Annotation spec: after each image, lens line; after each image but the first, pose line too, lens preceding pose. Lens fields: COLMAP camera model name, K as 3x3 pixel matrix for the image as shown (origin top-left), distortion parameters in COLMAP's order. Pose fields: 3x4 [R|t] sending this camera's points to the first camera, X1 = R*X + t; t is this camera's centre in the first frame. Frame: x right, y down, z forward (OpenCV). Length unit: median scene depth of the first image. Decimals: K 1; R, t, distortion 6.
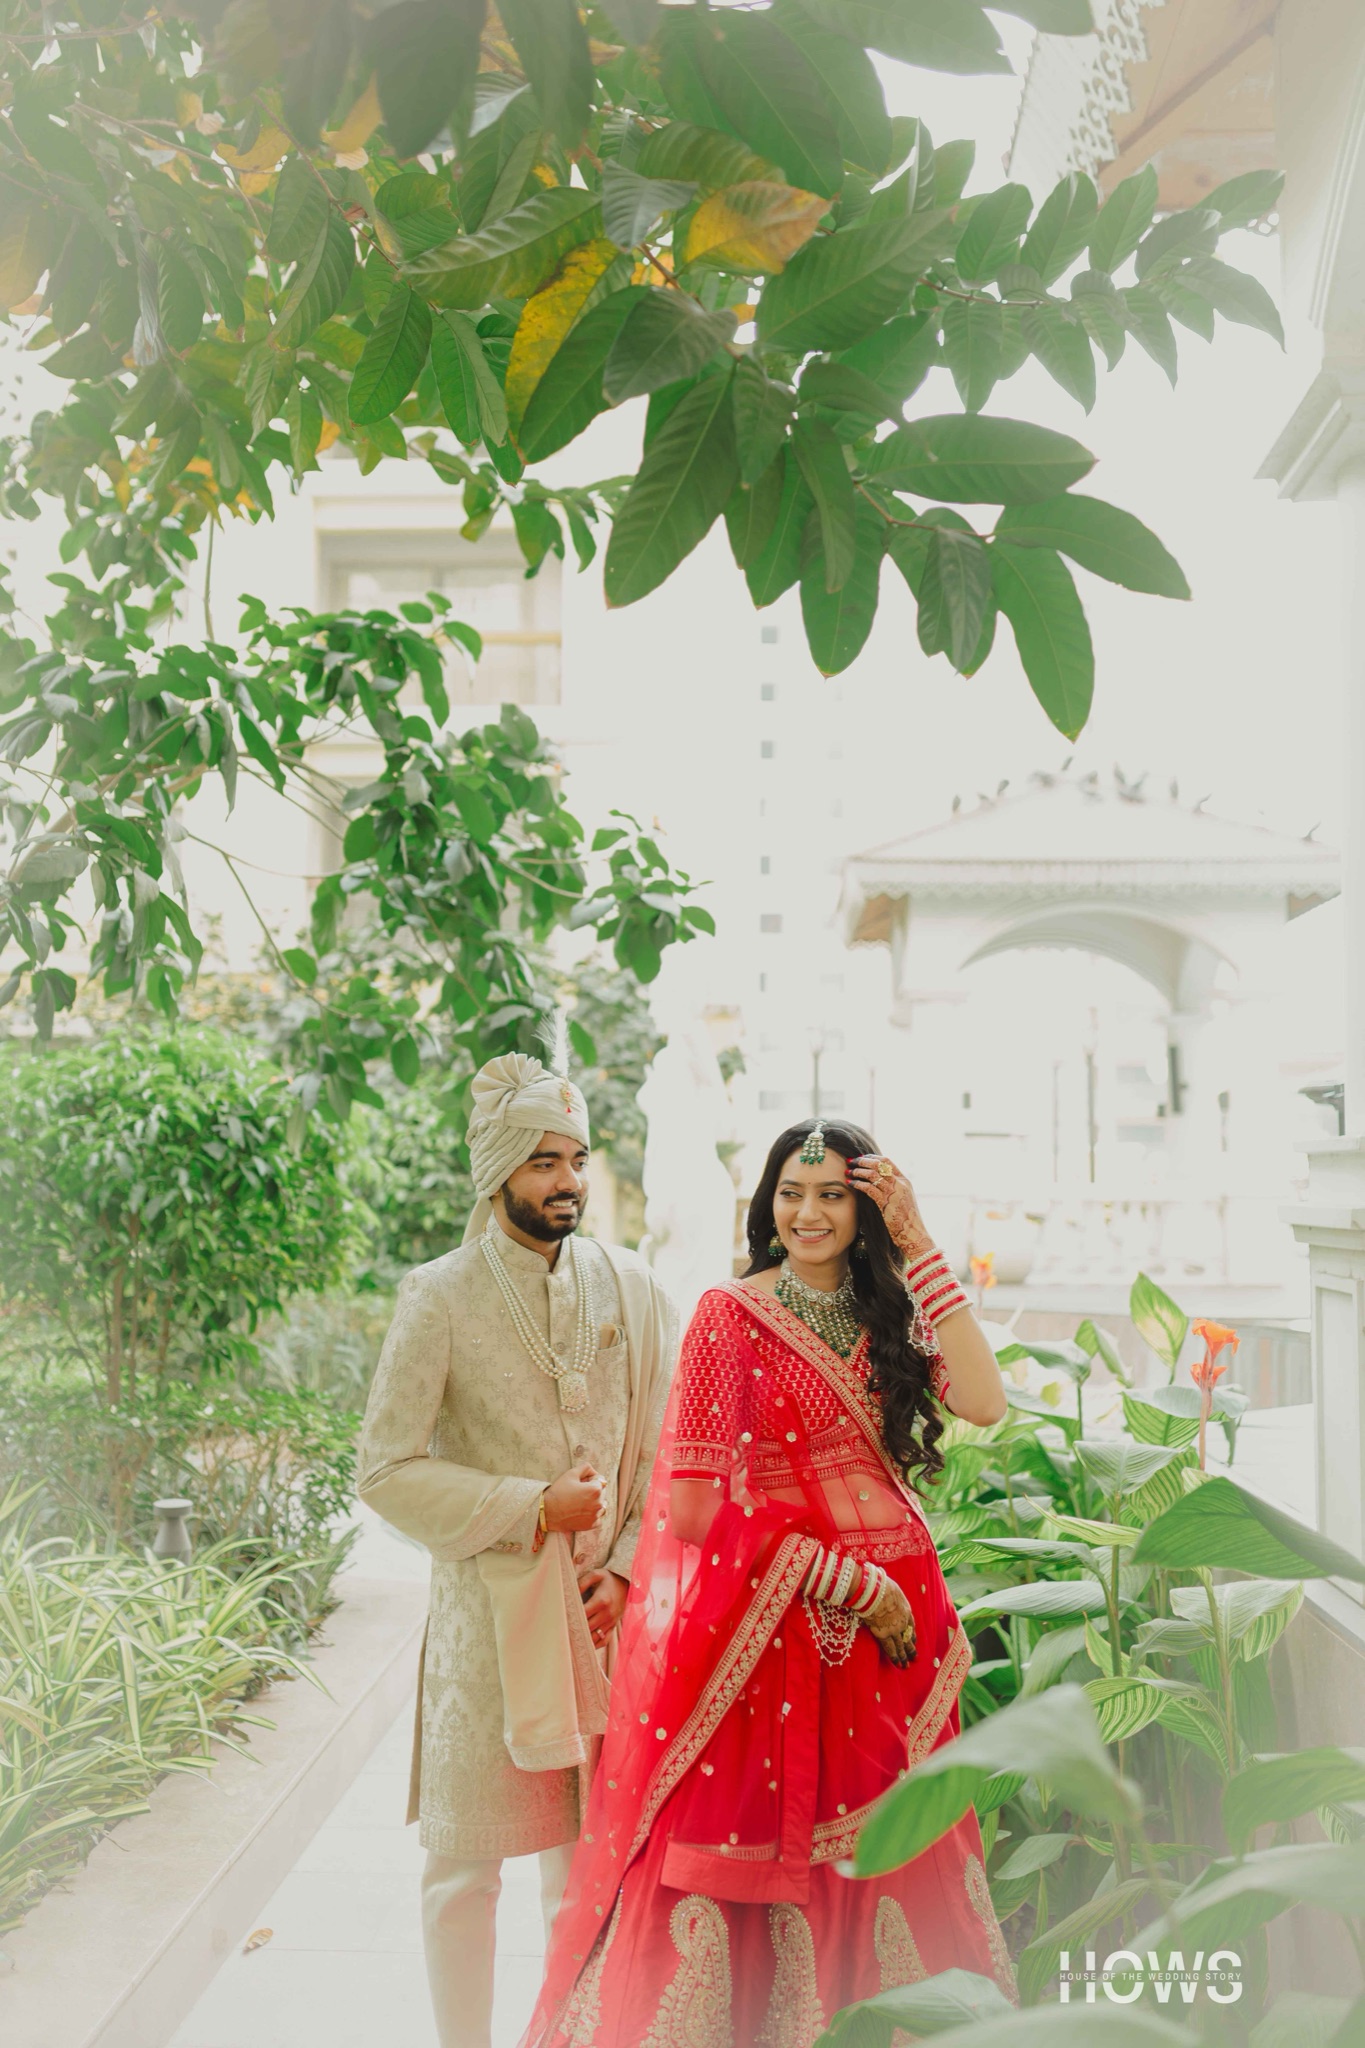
lens RADIAL K [[1947.5, 0, 748.3], [0, 1947.5, 984.5], [0, 0, 1]] dist [-0.003174, -0.009124]
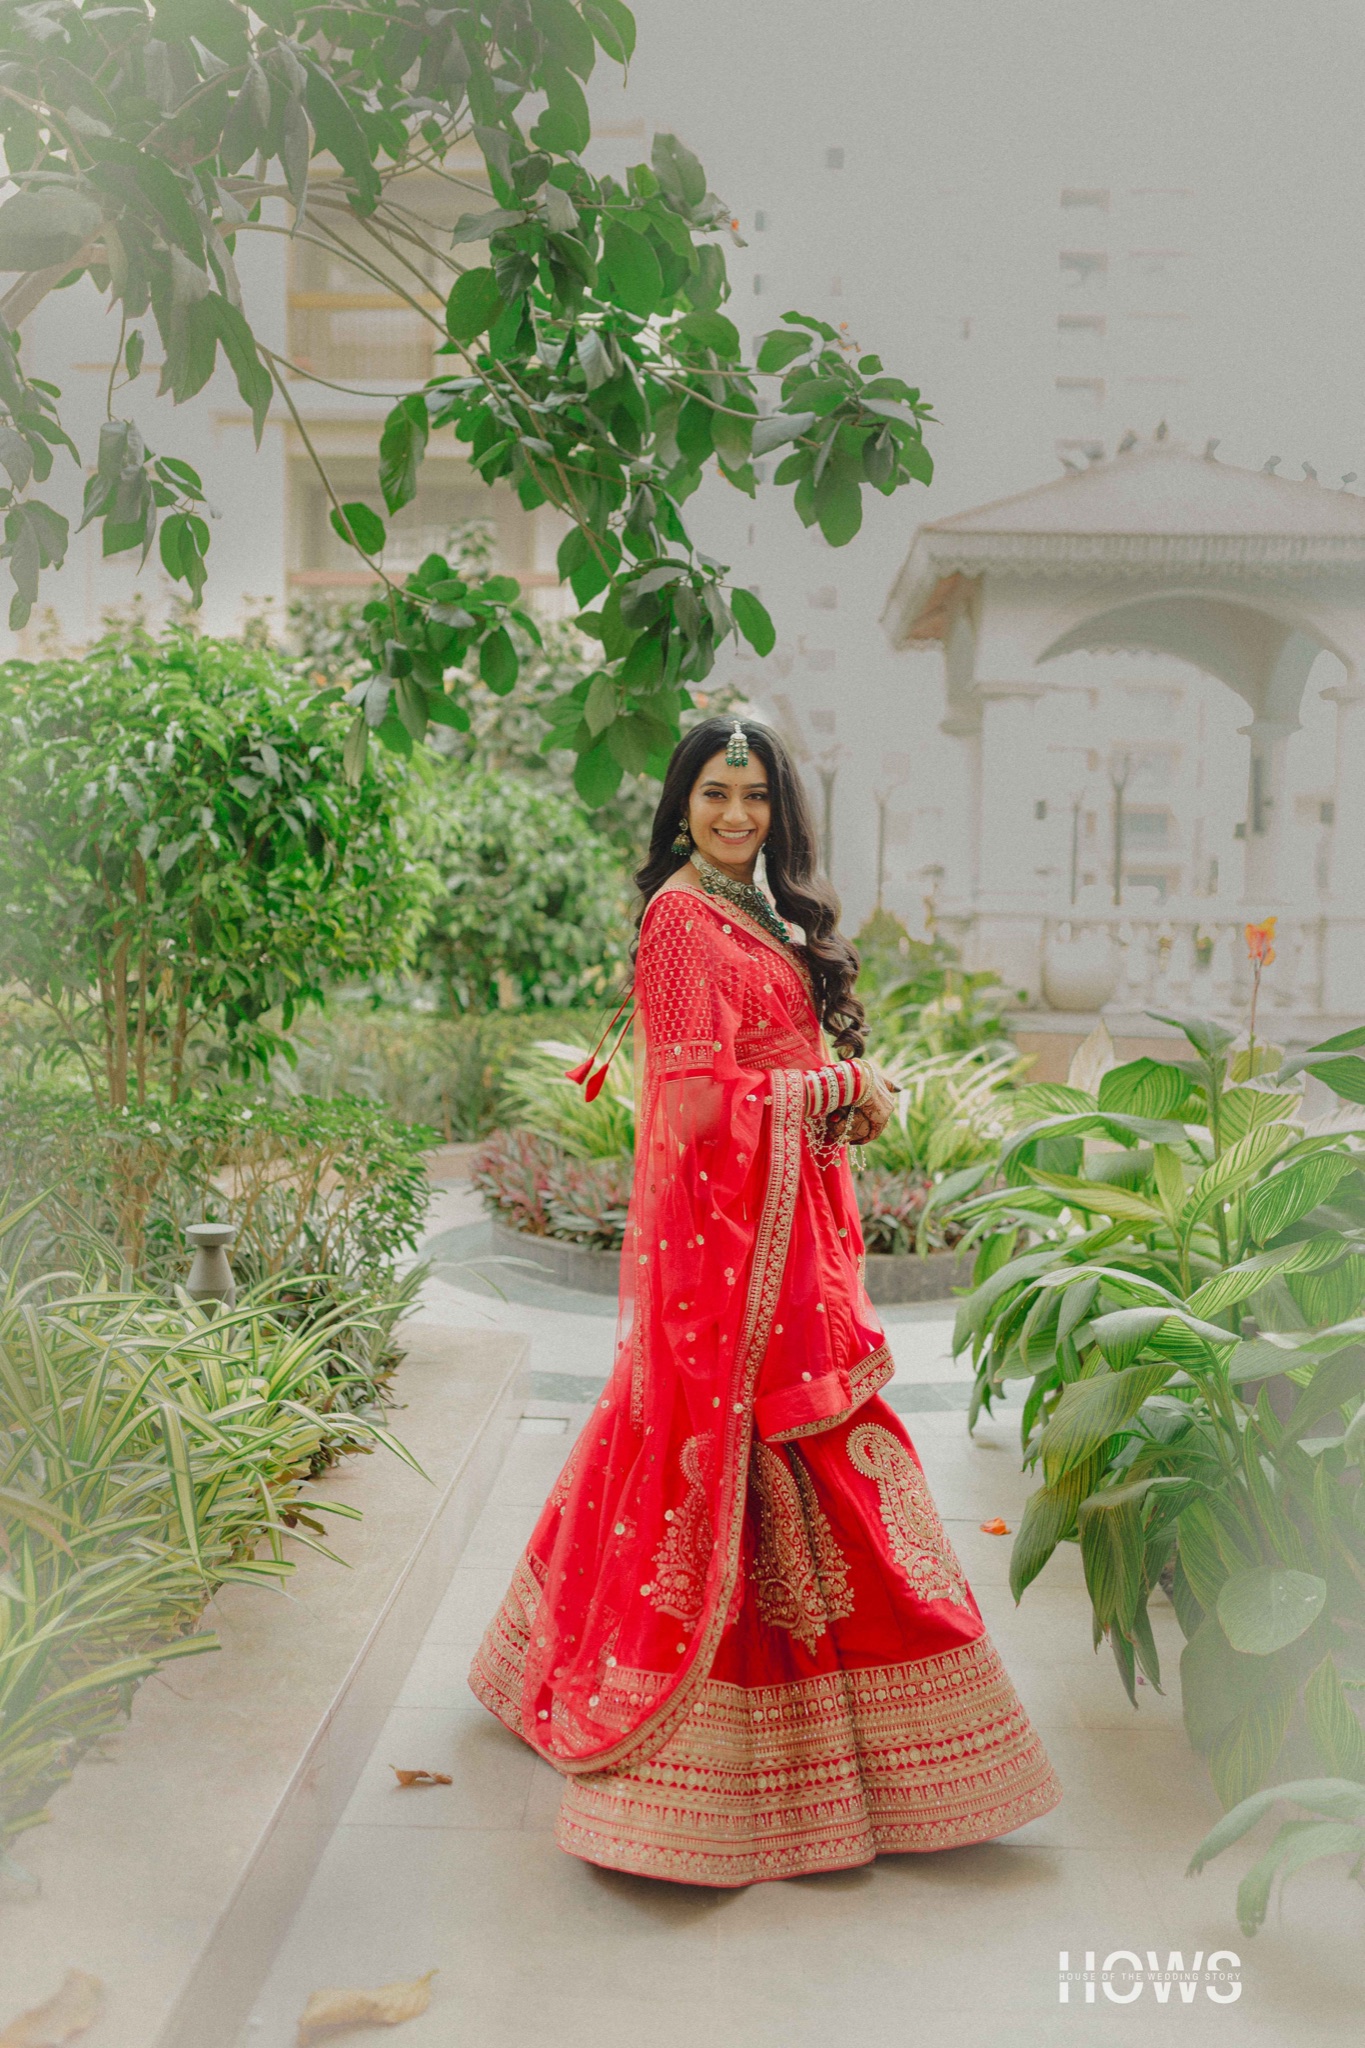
lens RADIAL K [[2019.9, 0, 736.8], [0, 2019.9, 963.1], [0, 0, 1]] dist [0.007516, 0.000511]
pose [[0.999940, 0.010238, 0.003928, -0.081689], [-0.010628, 0.993062, 0.117113, 0.059355], [-0.002702, -0.117148, 0.993111, 0.194845]]
